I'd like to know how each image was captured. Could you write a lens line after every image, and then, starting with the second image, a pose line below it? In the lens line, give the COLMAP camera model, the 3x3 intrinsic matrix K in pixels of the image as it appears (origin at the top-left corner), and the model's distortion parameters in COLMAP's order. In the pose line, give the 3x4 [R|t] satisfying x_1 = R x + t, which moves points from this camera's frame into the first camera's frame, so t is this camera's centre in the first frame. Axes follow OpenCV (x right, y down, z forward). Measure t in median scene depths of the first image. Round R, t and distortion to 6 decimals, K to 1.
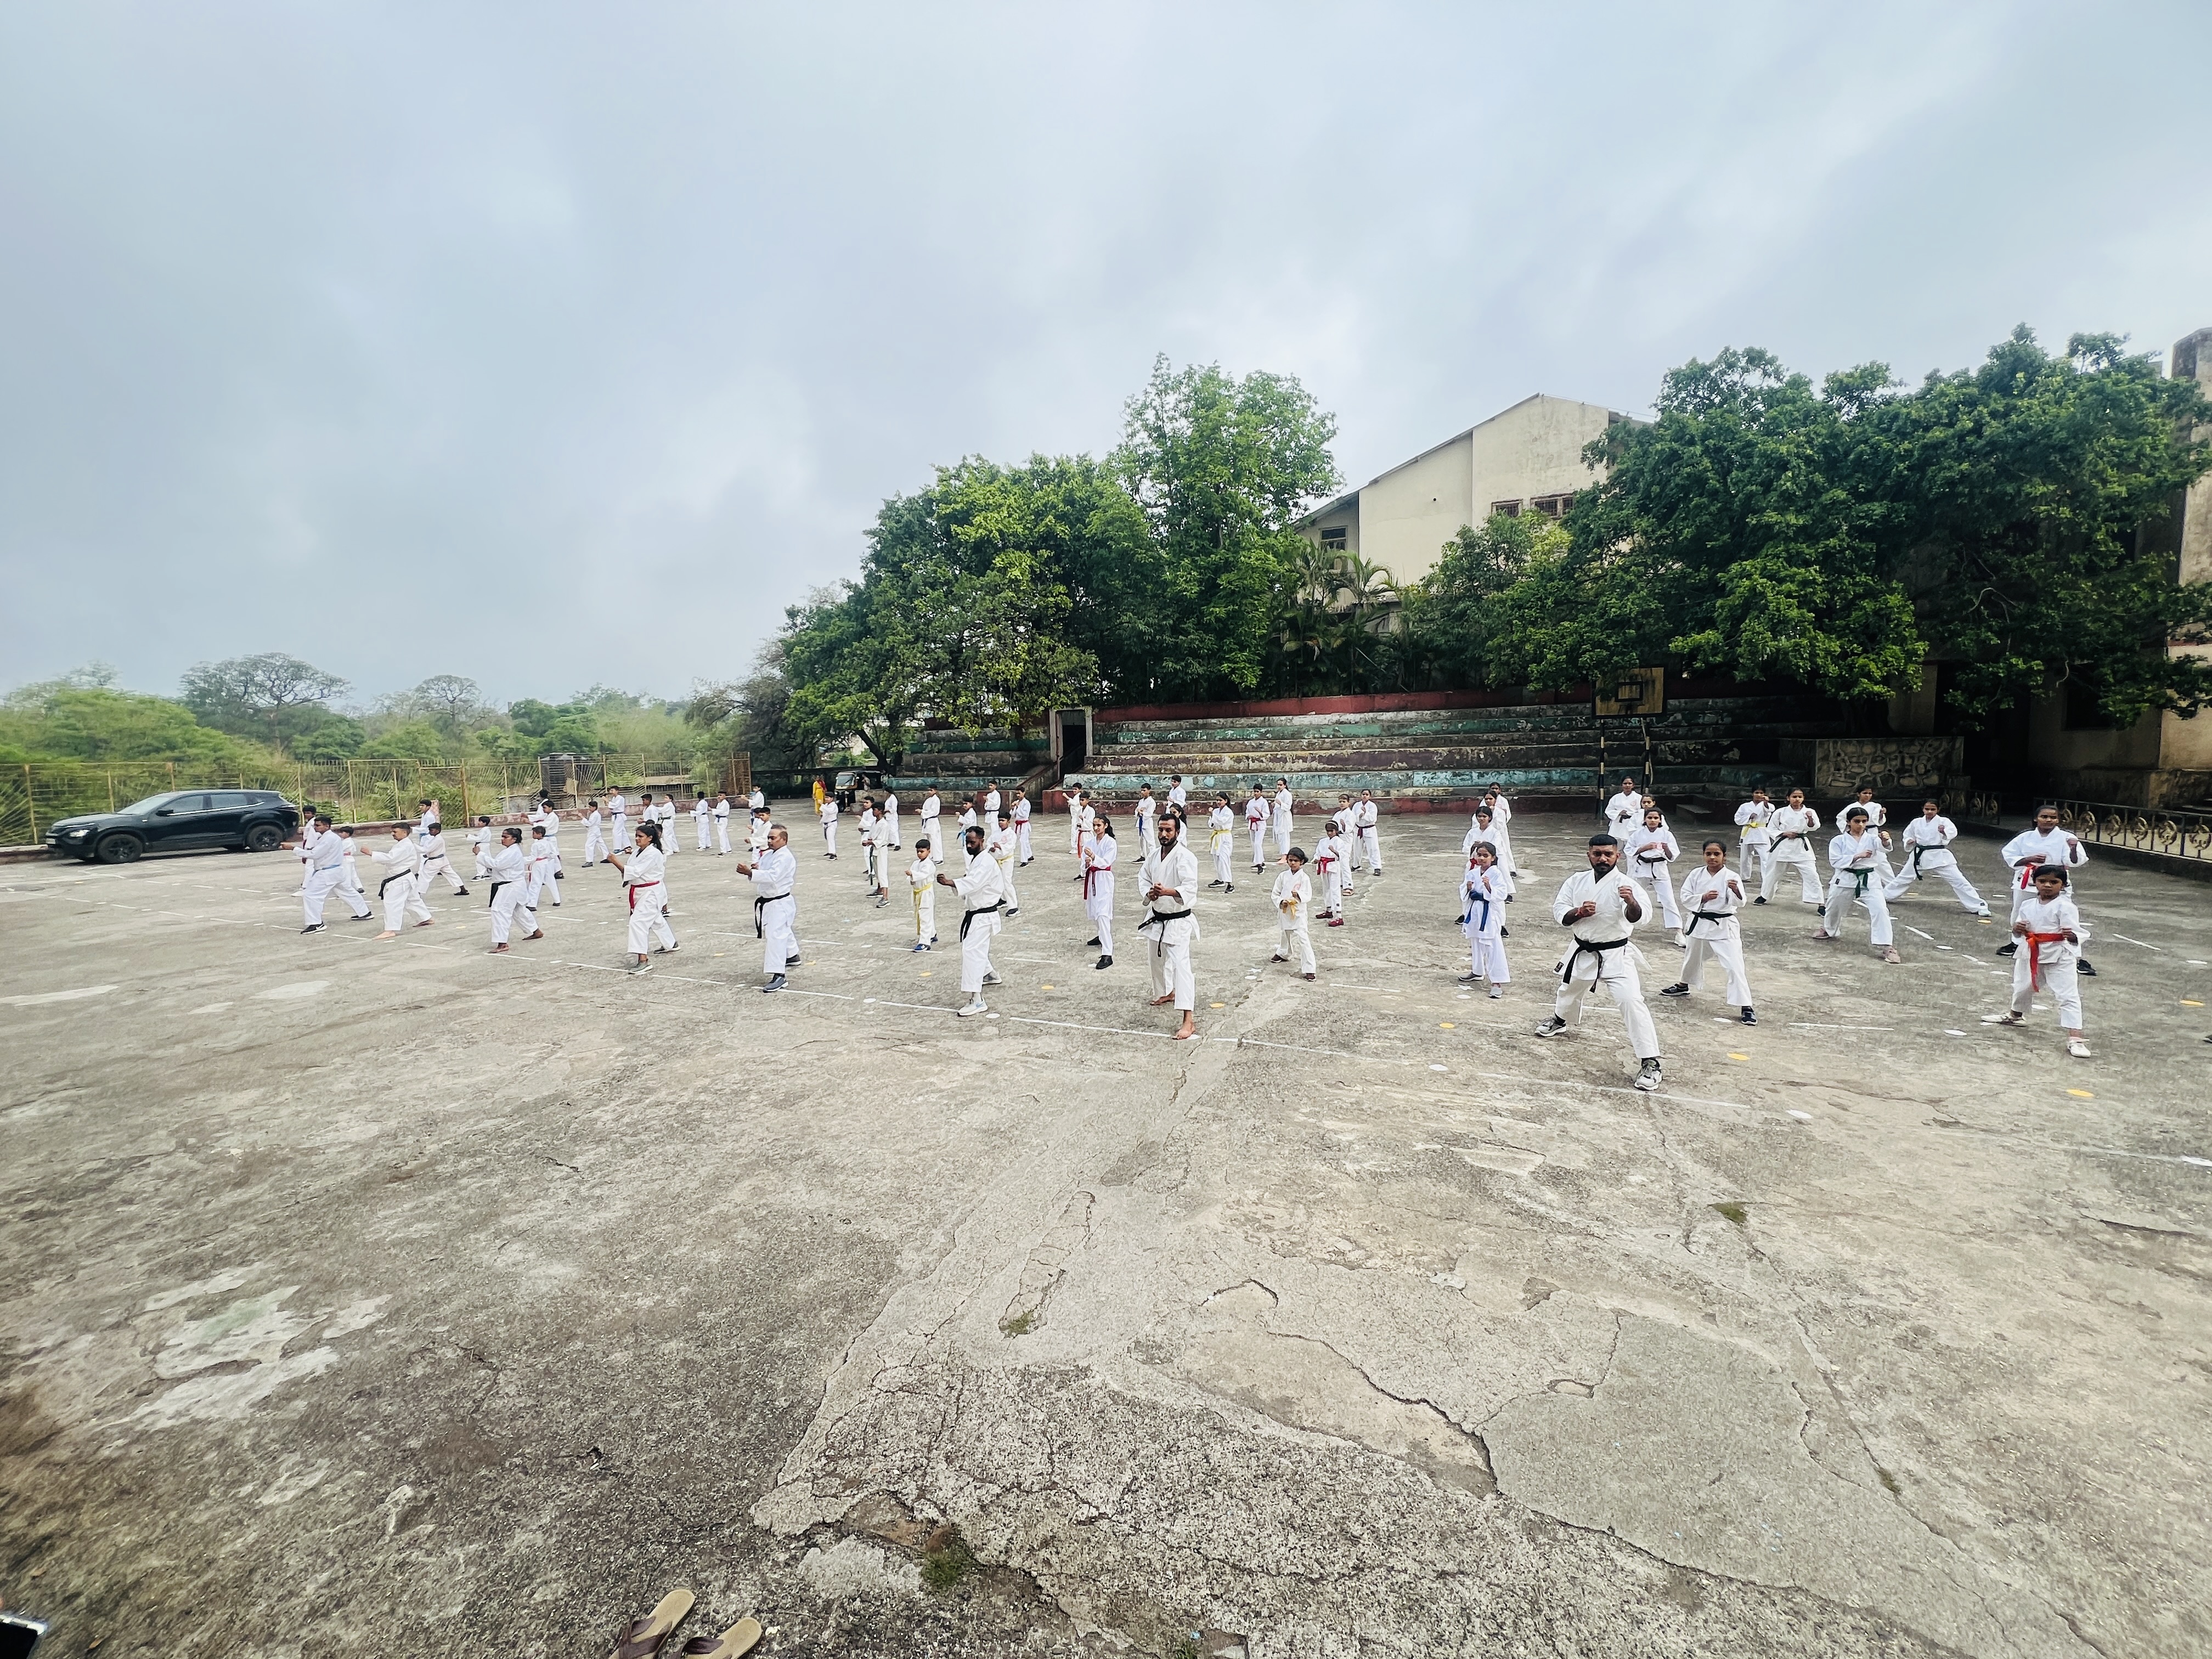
lens RADIAL K [[884.9, 0, 1107.4], [0, 884.9, 822.4], [0, 0, 1]] dist [-0.011965, 0.000030]
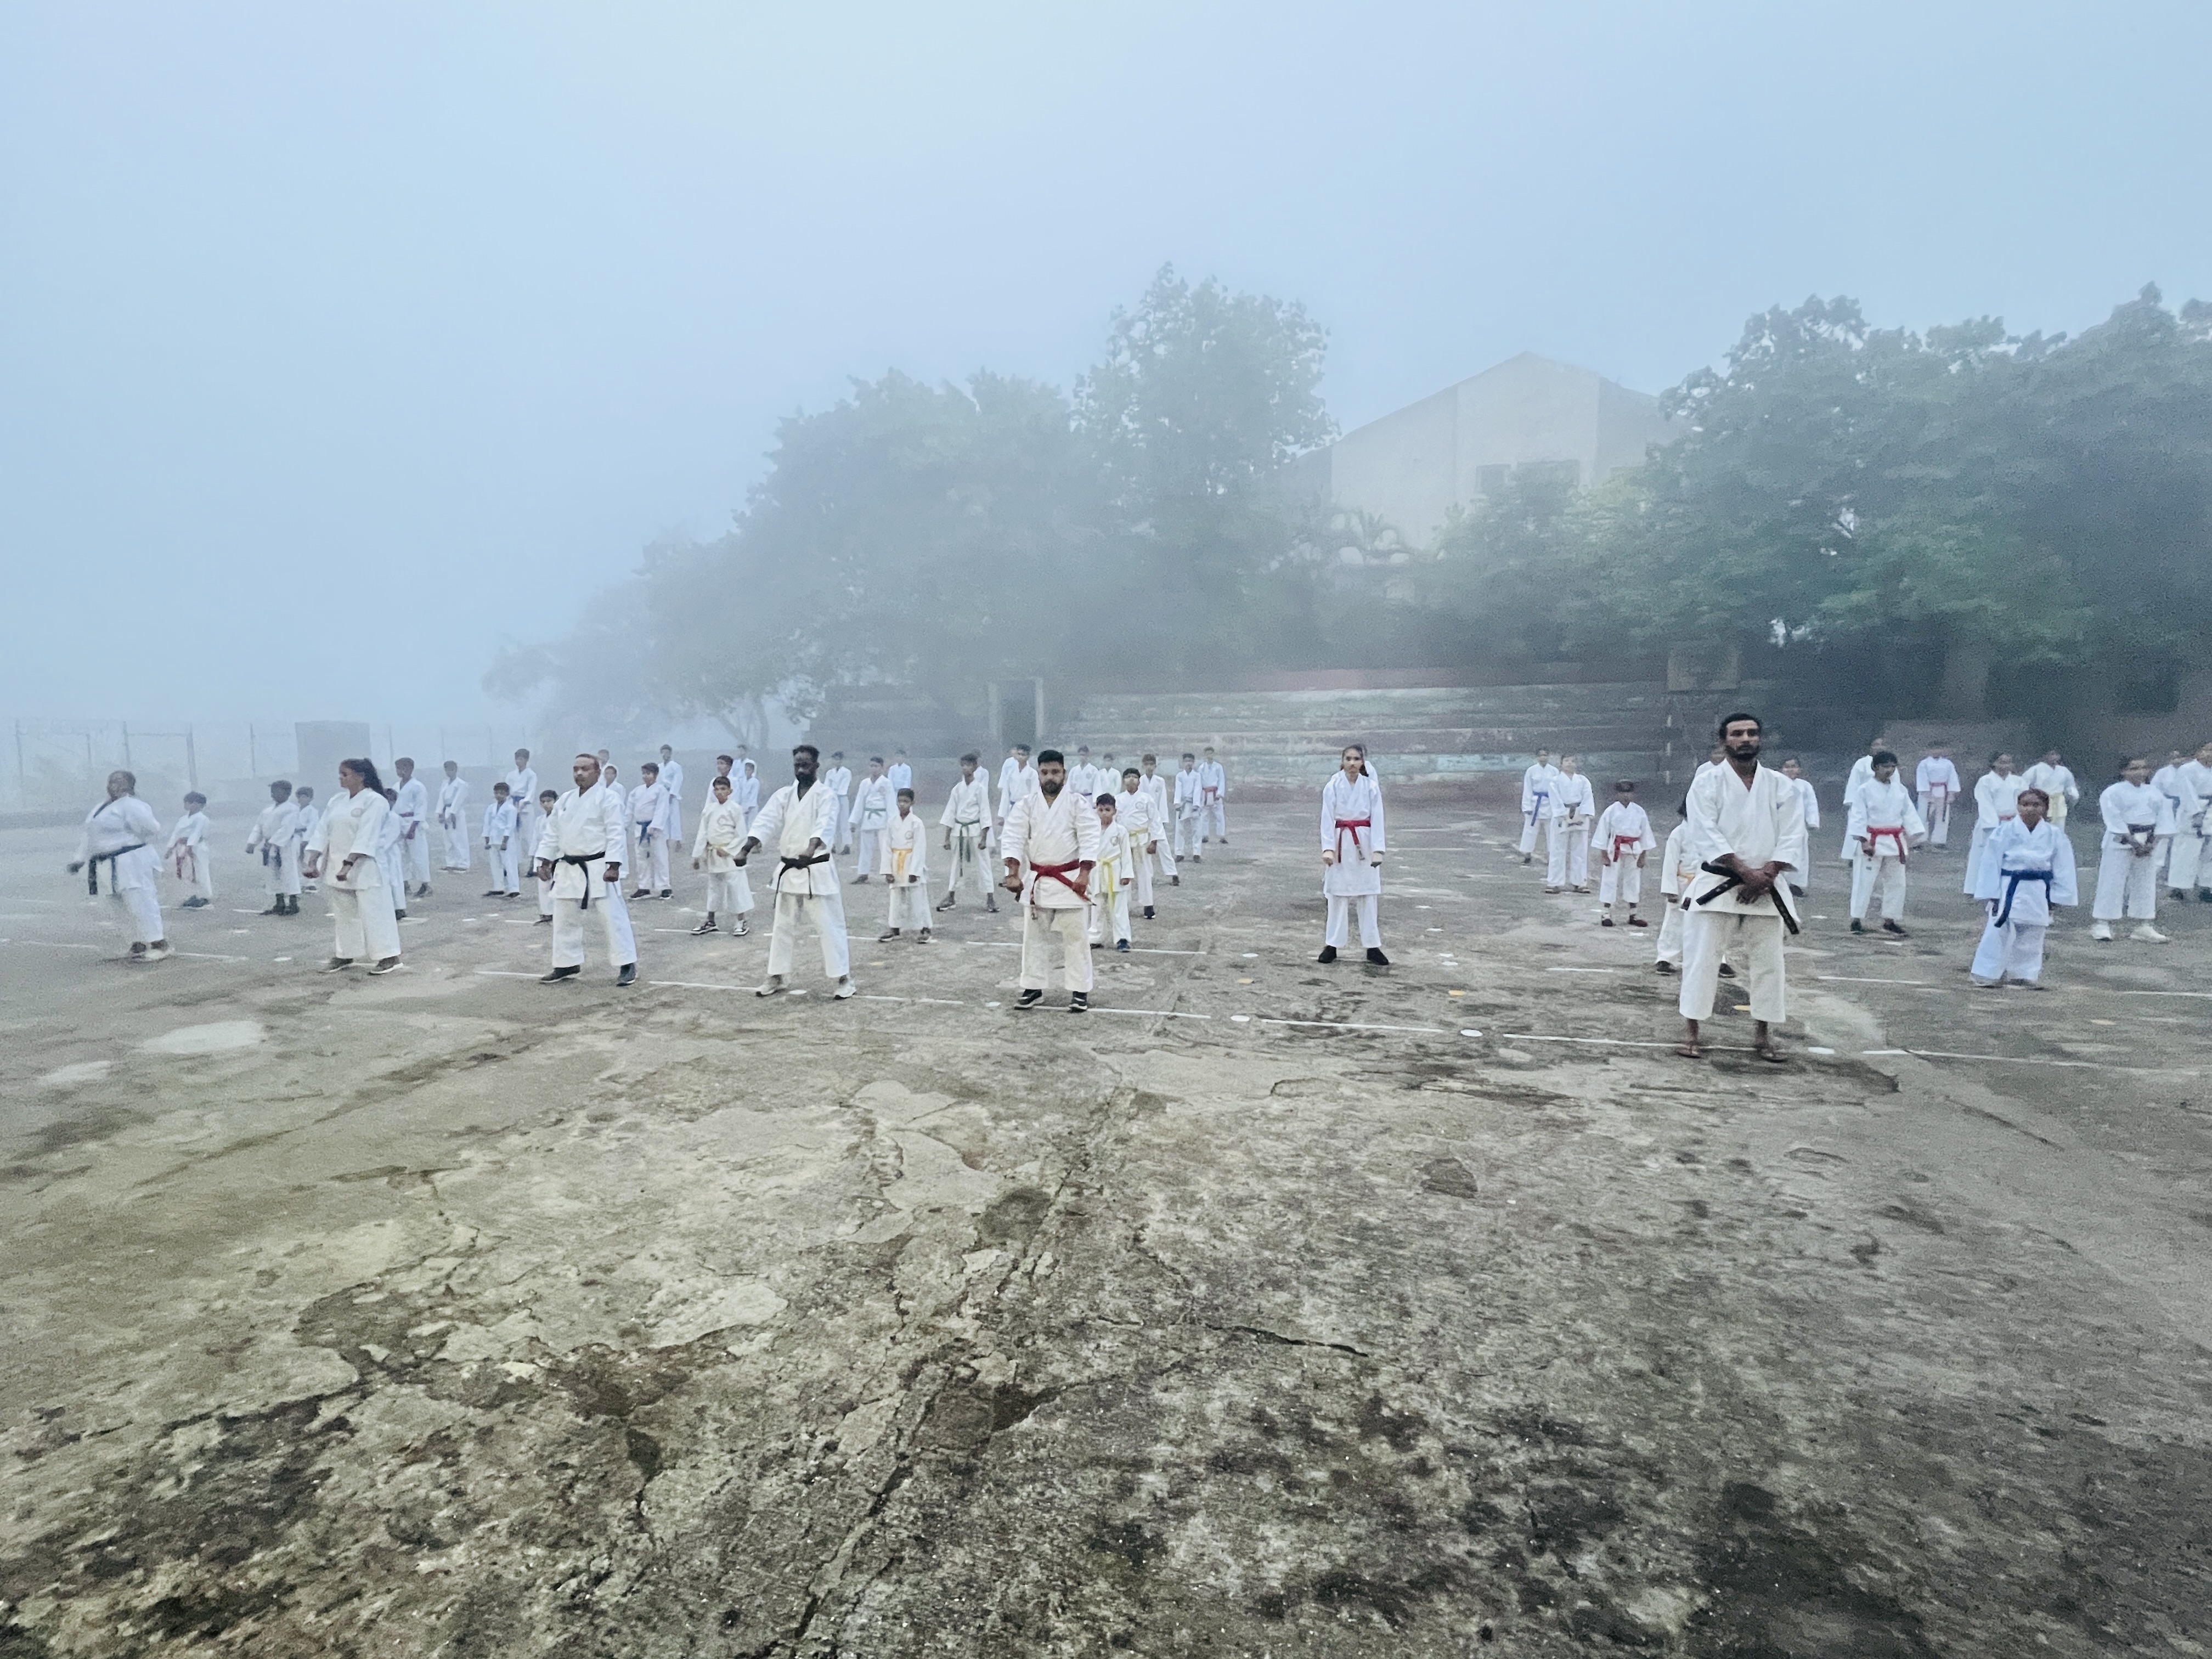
lens RADIAL K [[977.3, 0, 1105.1], [0, 977.3, 834.4], [0, 0, 1]] dist [-0.005466, -0.000773]
pose [[0.985406, 0.000608, 0.170217, -0.152540], [-0.001876, 0.999972, 0.007290, 0.016432], [-0.170208, -0.007503, 0.985380, 0.084505]]
